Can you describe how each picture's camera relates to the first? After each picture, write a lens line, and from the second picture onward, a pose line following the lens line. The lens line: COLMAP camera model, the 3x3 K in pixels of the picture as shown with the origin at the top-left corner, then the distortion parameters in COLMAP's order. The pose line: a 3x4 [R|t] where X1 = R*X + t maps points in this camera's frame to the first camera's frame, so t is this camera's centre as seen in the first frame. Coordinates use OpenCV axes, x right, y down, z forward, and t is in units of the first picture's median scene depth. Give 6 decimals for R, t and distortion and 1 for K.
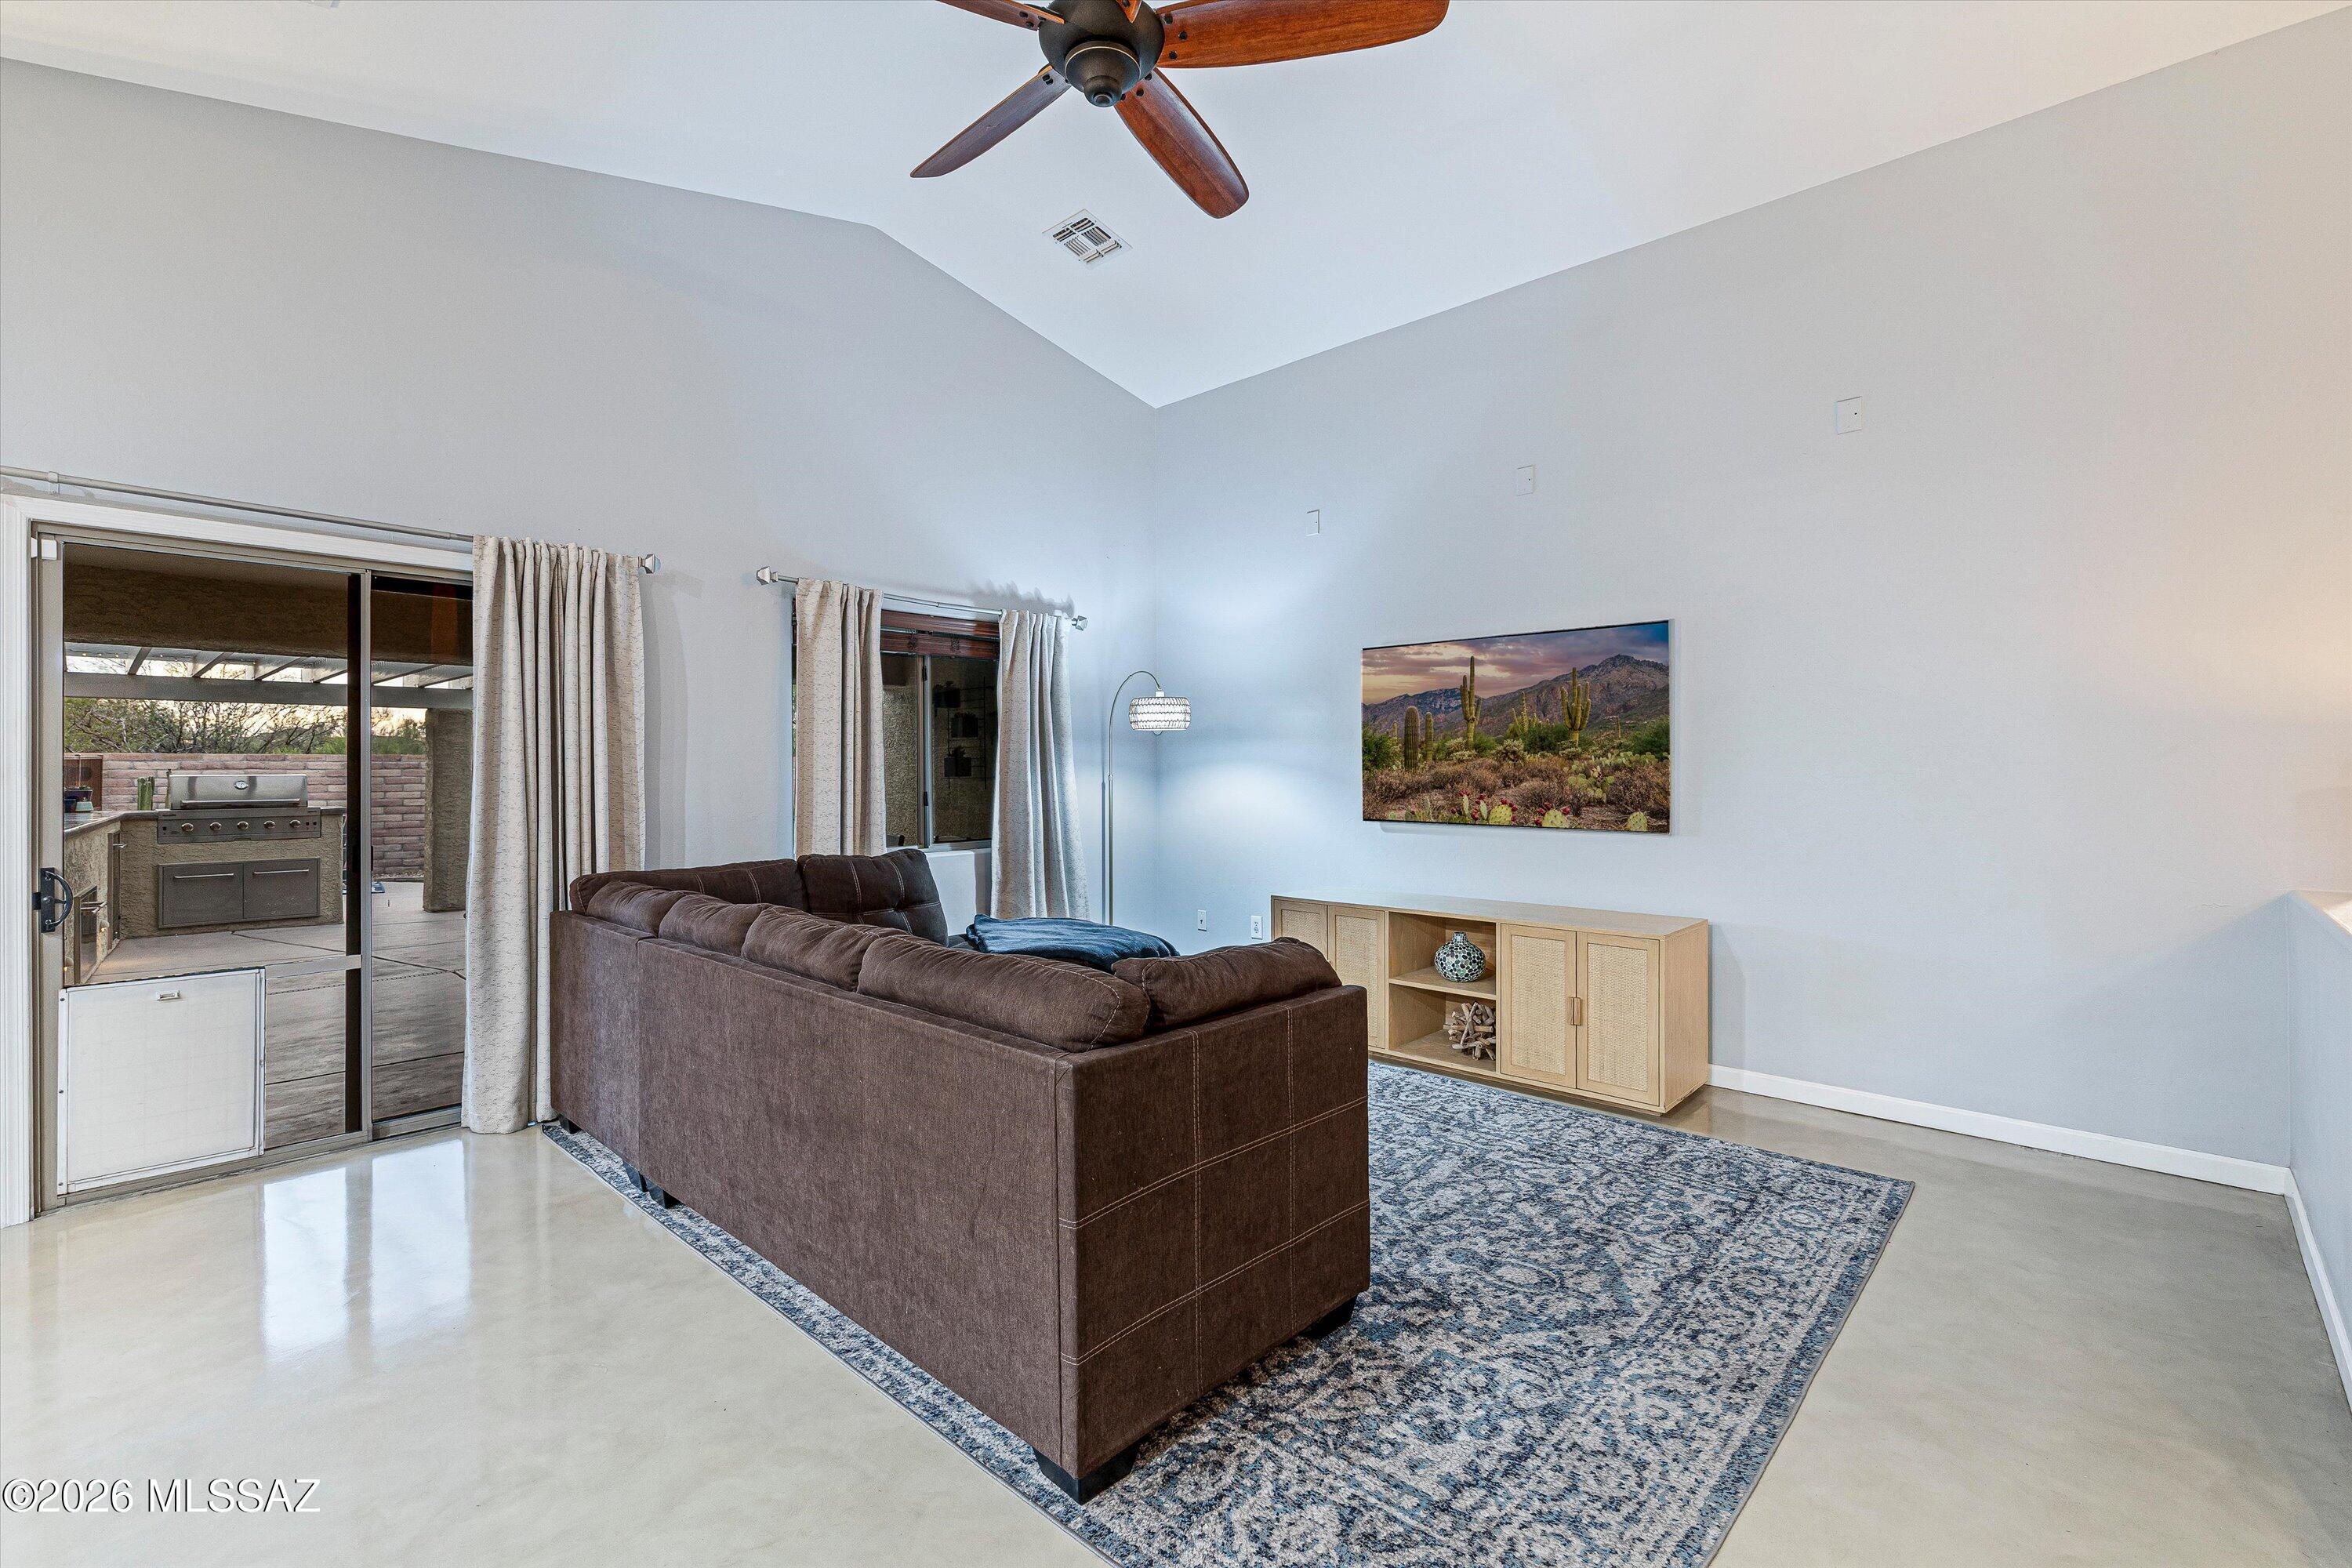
lens RADIAL K [[1040.7, 0, 1184.7], [0, 1040.7, 787.3], [0, 0, 1]] dist [-0.003808, 0.000105]
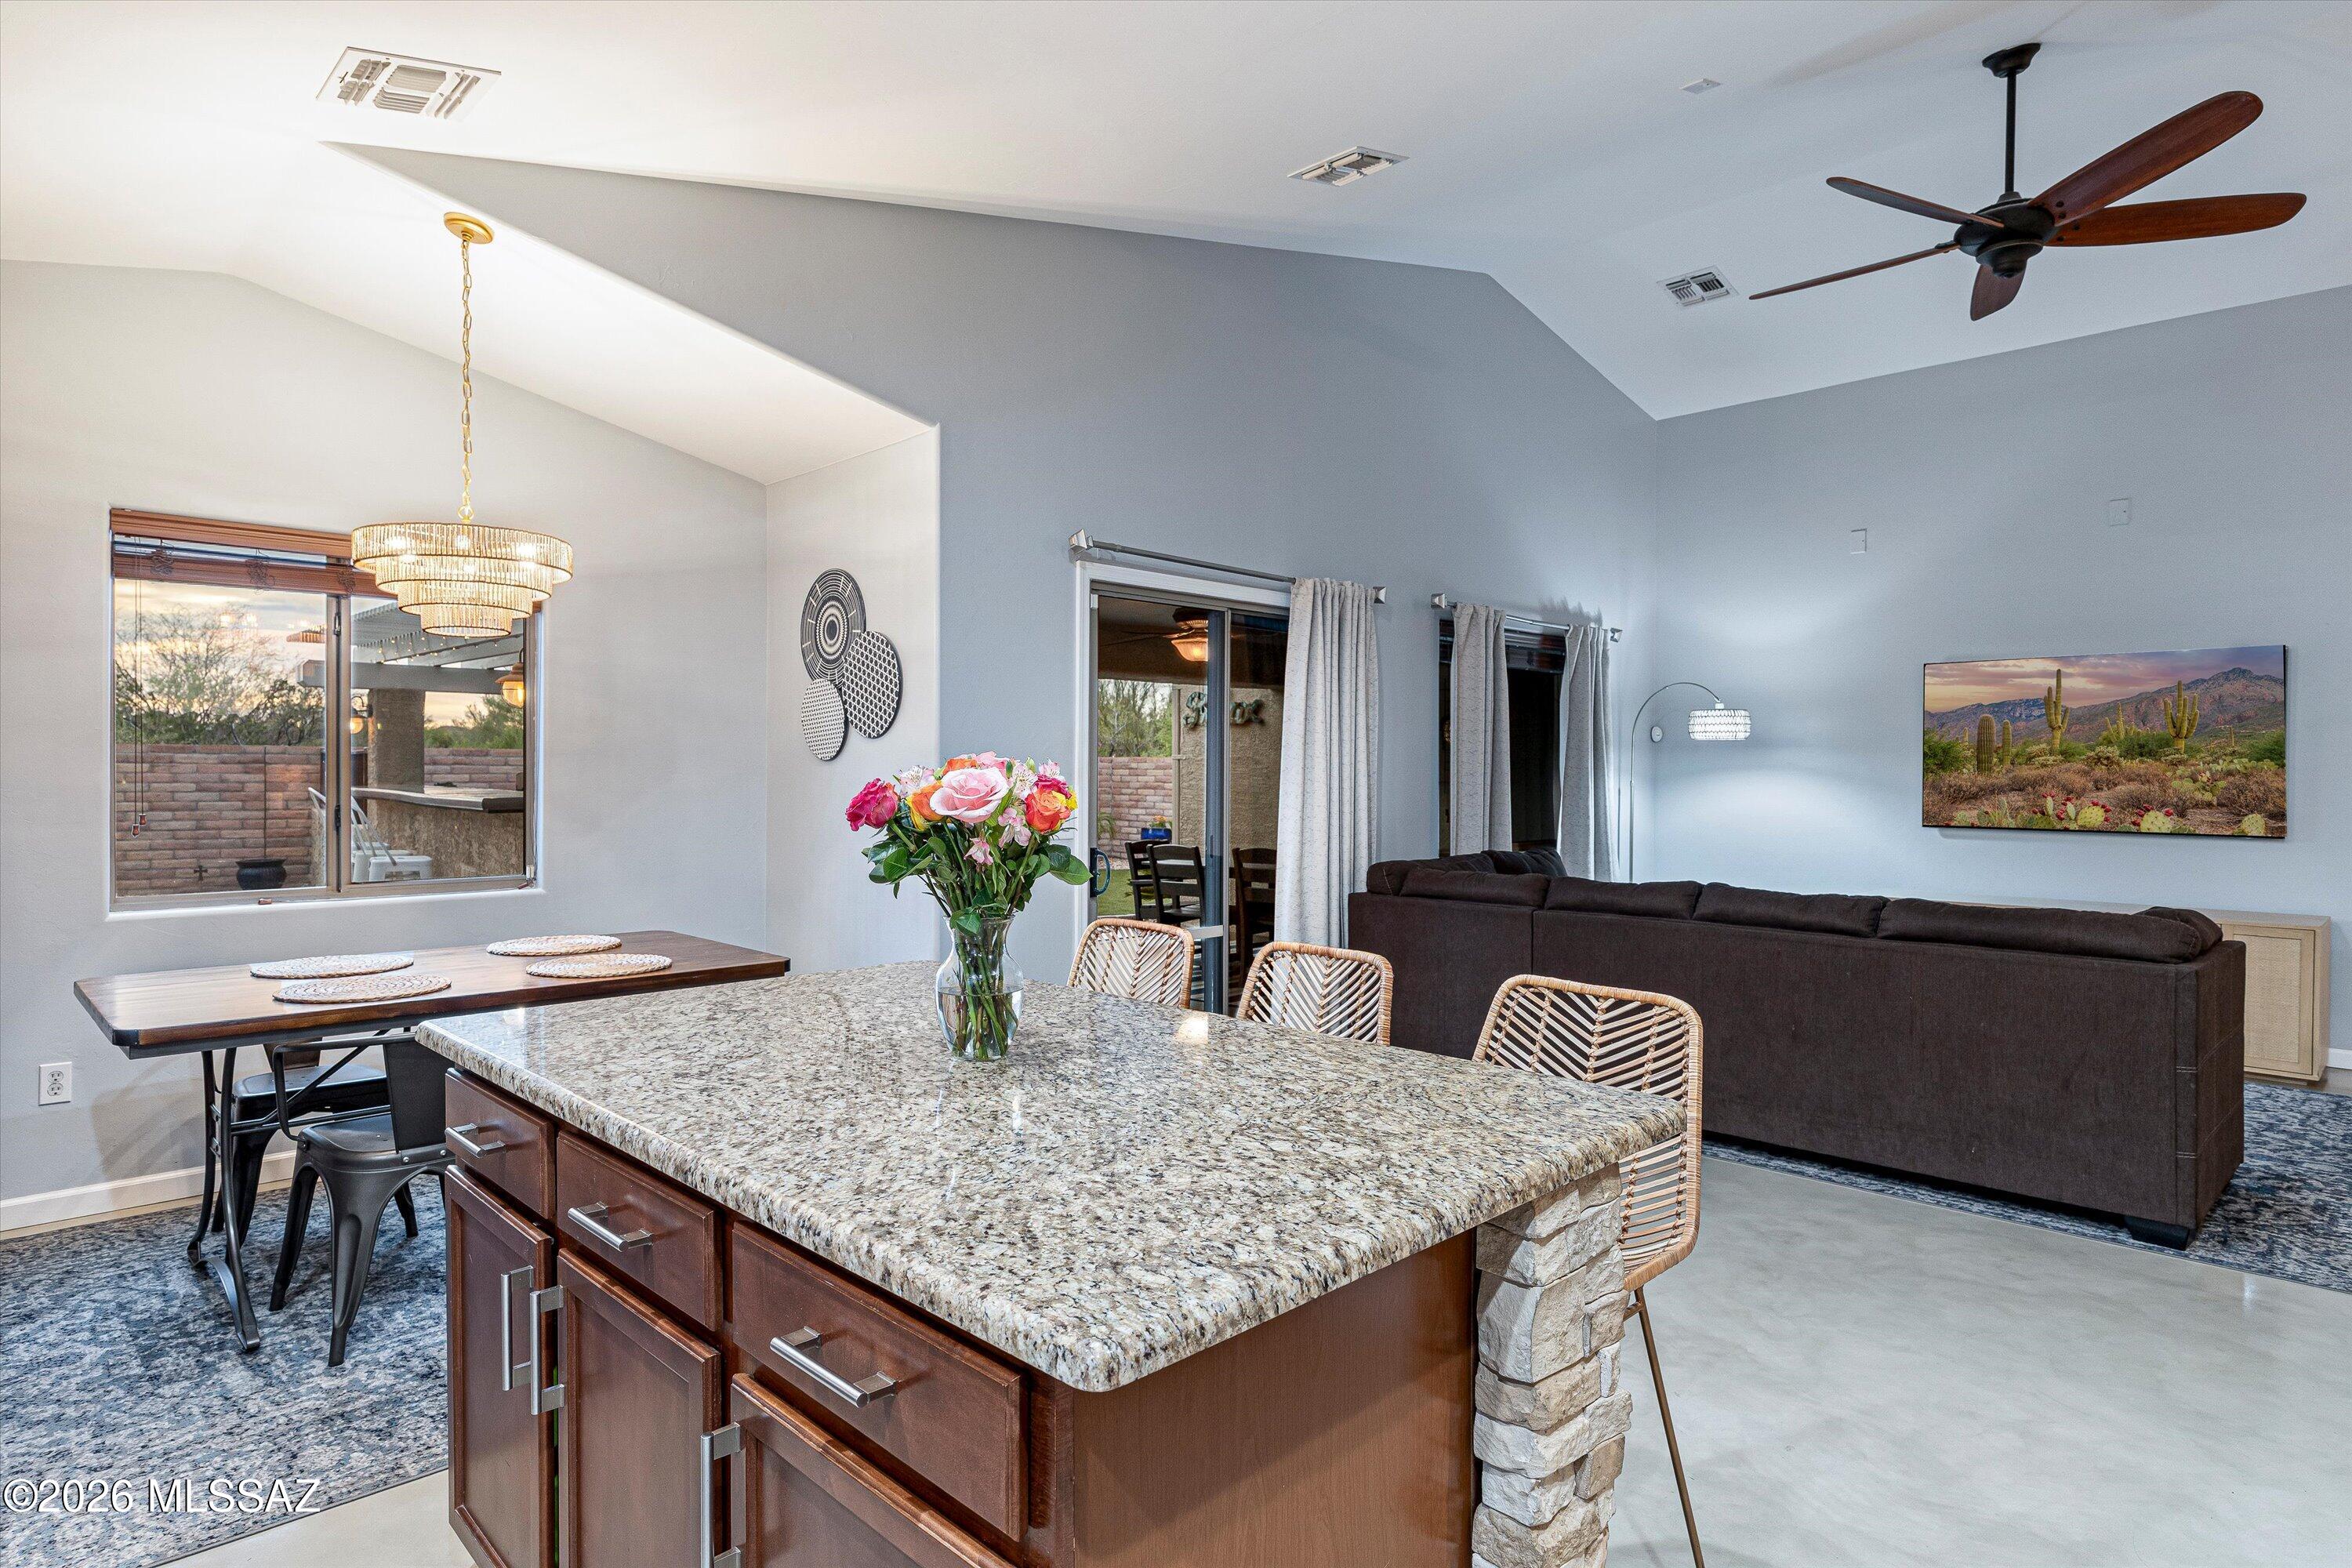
lens RADIAL K [[1278.6, 0, 1167.9], [0, 1278.6, 774.6], [0, 0, 1]] dist [0.002363, -0.001624]
pose [[0.997781, 0.000507, -0.066578, -0.569988], [-0.000916, 0.999981, -0.006118, -0.007283], [0.066574, 0.006165, 0.997762, -0.394494]]
